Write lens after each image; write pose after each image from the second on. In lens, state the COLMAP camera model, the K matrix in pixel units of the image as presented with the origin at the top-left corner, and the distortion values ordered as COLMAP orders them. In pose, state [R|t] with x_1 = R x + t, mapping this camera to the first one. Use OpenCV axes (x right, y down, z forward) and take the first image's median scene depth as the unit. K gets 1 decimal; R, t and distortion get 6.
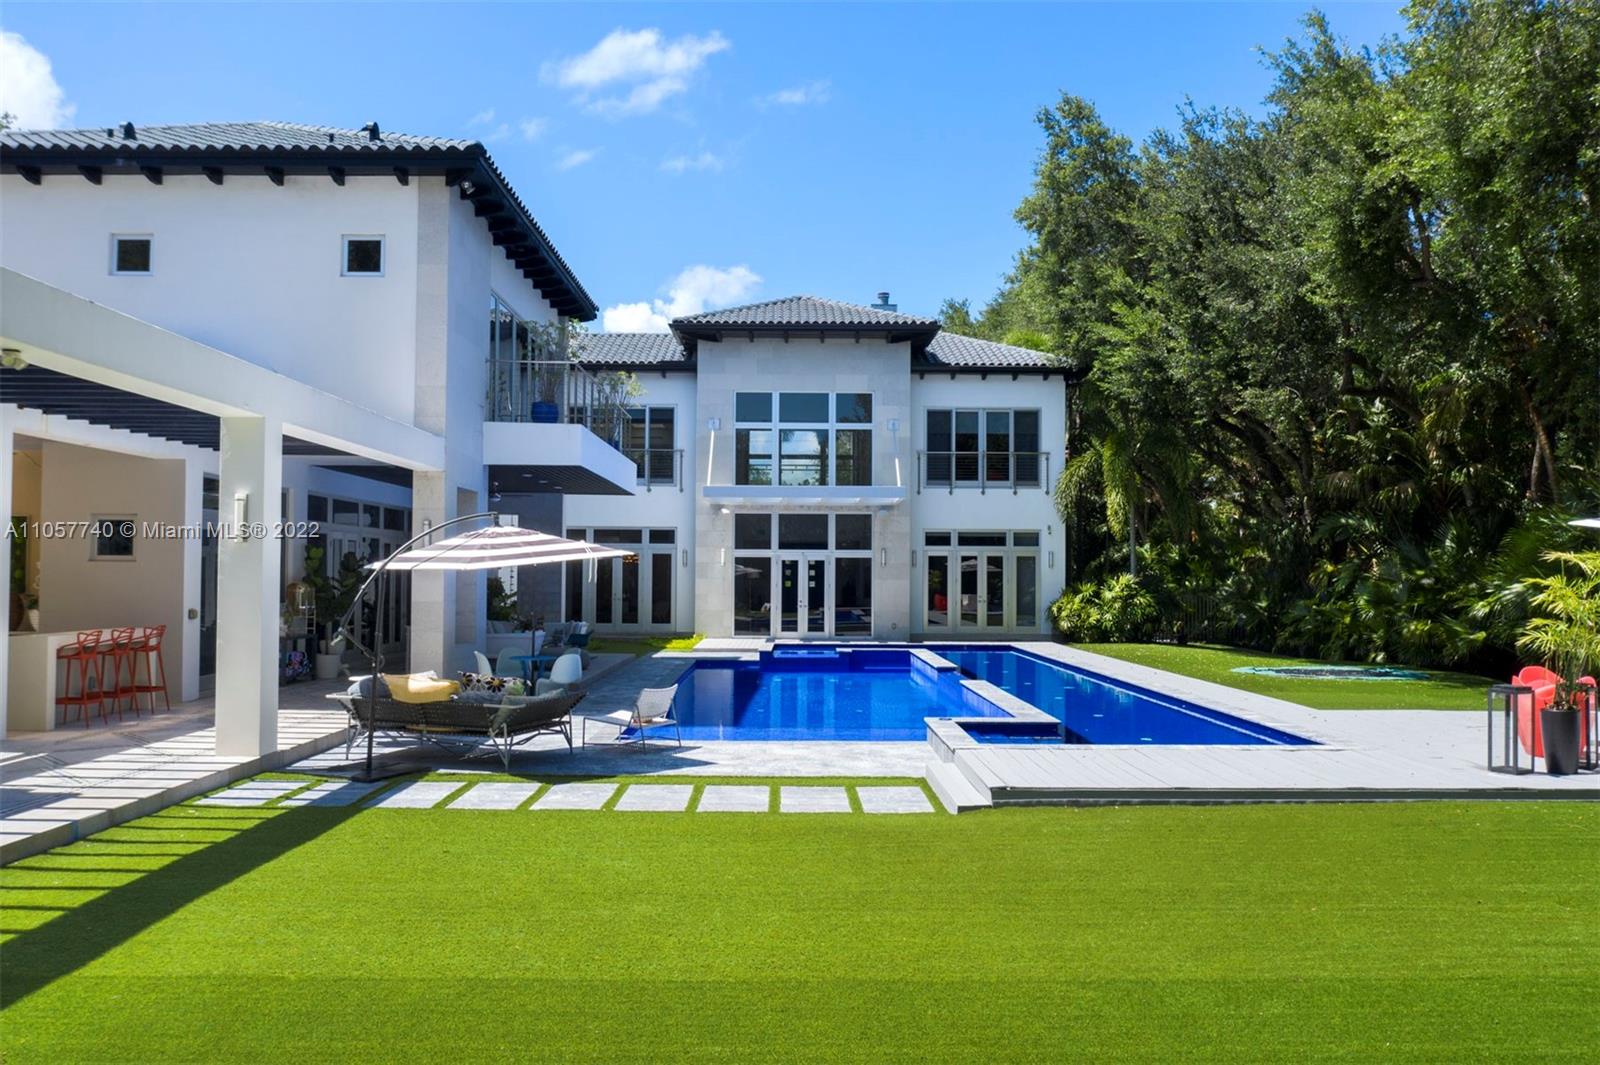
lens RADIAL K [[1264.5, 0, 779.3], [0, 1264.5, 623.0], [0, 0, 1]] dist [-0.013353, 0.012089]
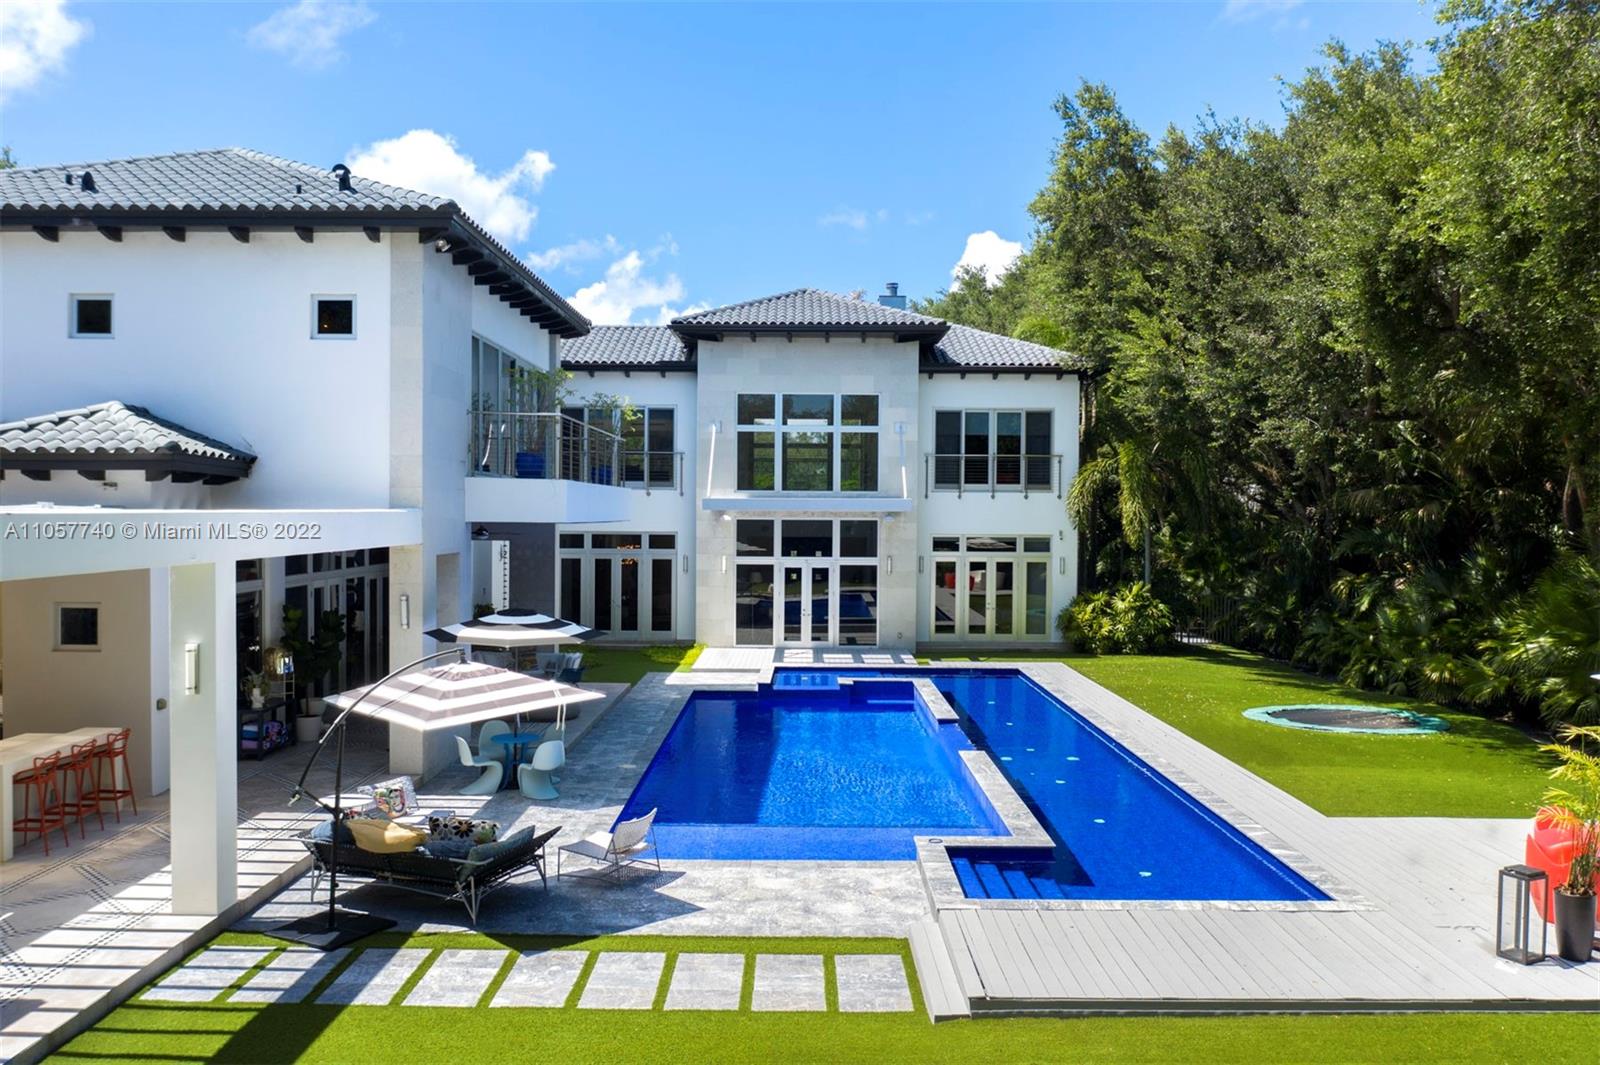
lens RADIAL K [[1264.5, 0, 798.2], [0, 1264.5, 533.5], [0, 0, 1]] dist [-0.013353, 0.012089]
pose [[0.999944, 0.002315, -0.010340, 0.028802], [-0.001773, 0.998638, 0.052147, -0.164284], [0.010447, -0.052126, 0.998586, 0.039795]]
